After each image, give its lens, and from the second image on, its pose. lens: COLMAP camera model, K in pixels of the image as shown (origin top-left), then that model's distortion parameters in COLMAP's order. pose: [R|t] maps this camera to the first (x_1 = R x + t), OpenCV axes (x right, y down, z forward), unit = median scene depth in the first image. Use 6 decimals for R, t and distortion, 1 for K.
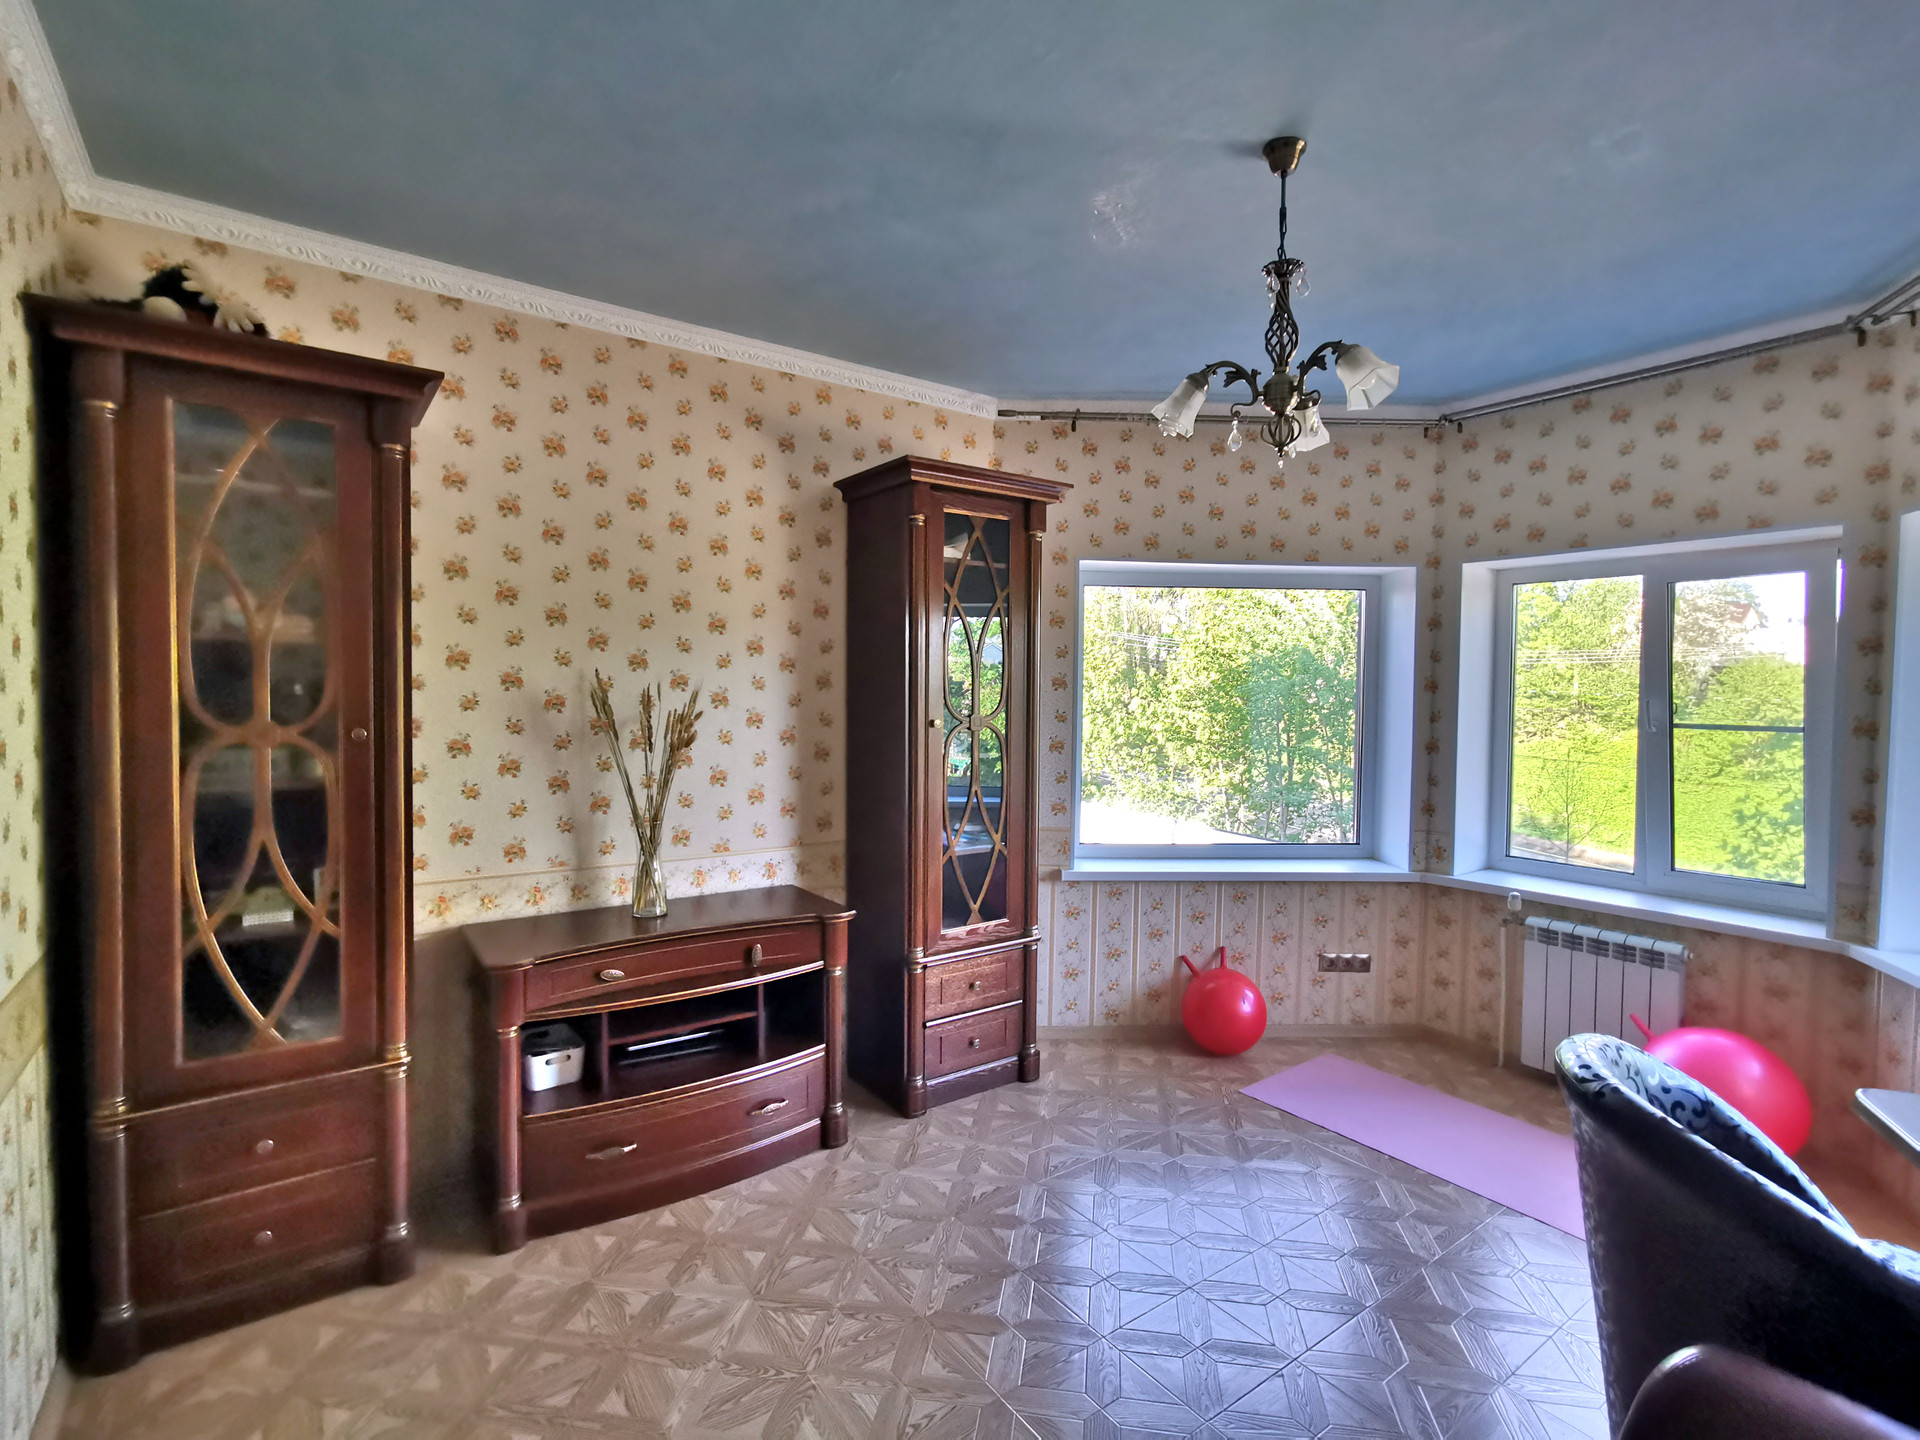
lens RADIAL K [[923.1, 0, 962.2], [0, 923.1, 722.5], [0, 0, 1]] dist [0.004415, 0.000420]
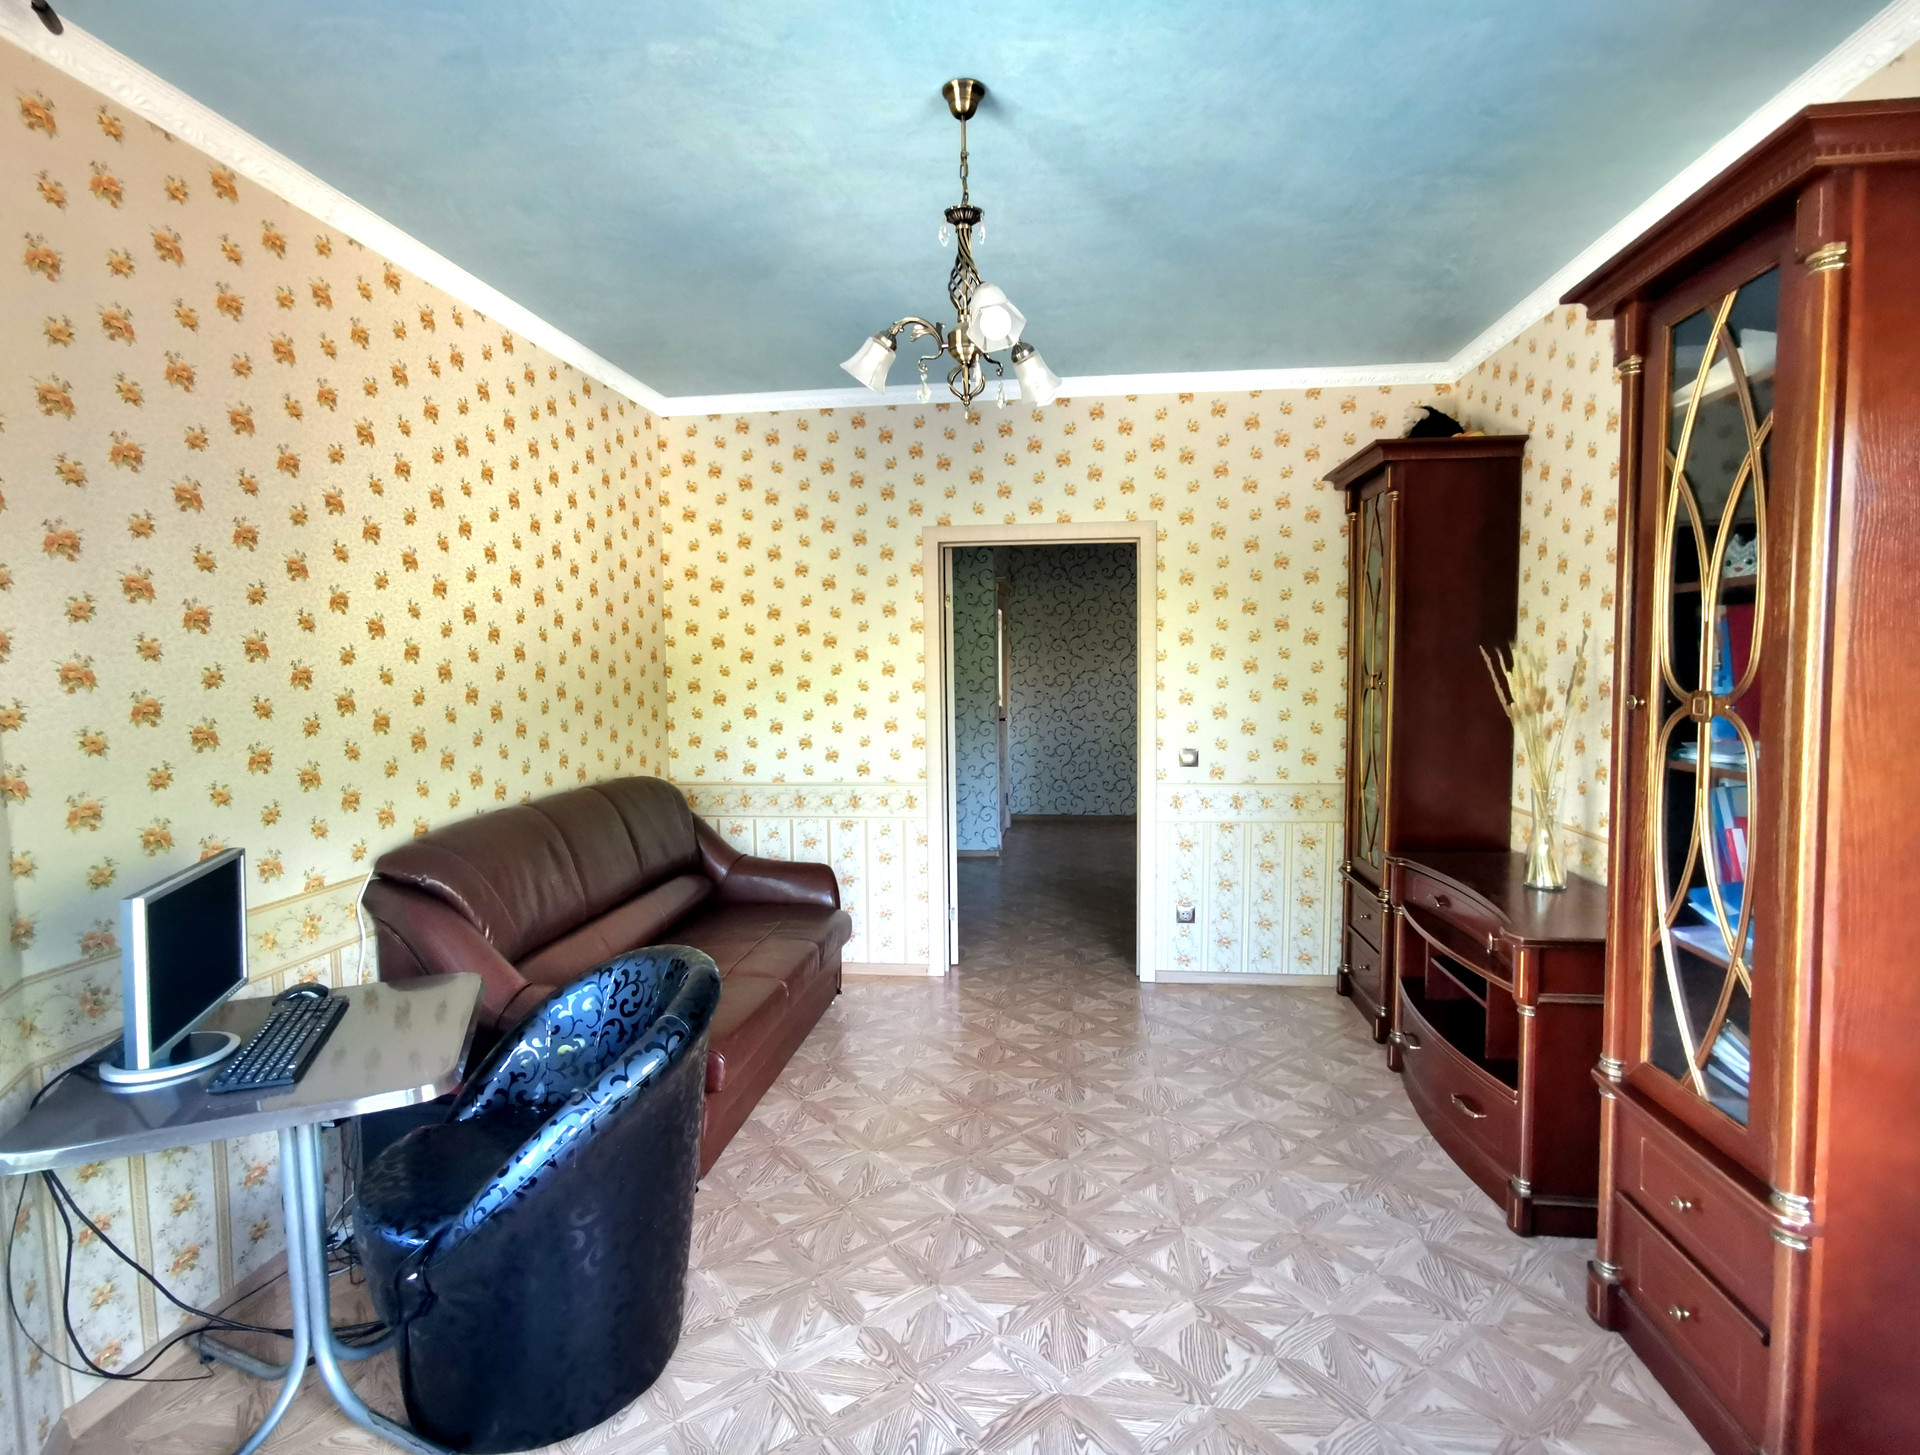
lens RADIAL K [[985.3, 0, 962.2], [0, 985.3, 727.2], [0, 0, 1]] dist [-0.000556, -0.000064]
pose [[-0.691172, 0.051830, -0.720830, 0.933647], [-0.010887, 0.996565, 0.082095, -0.041649], [0.722609, 0.064589, -0.688233, 1.452817]]
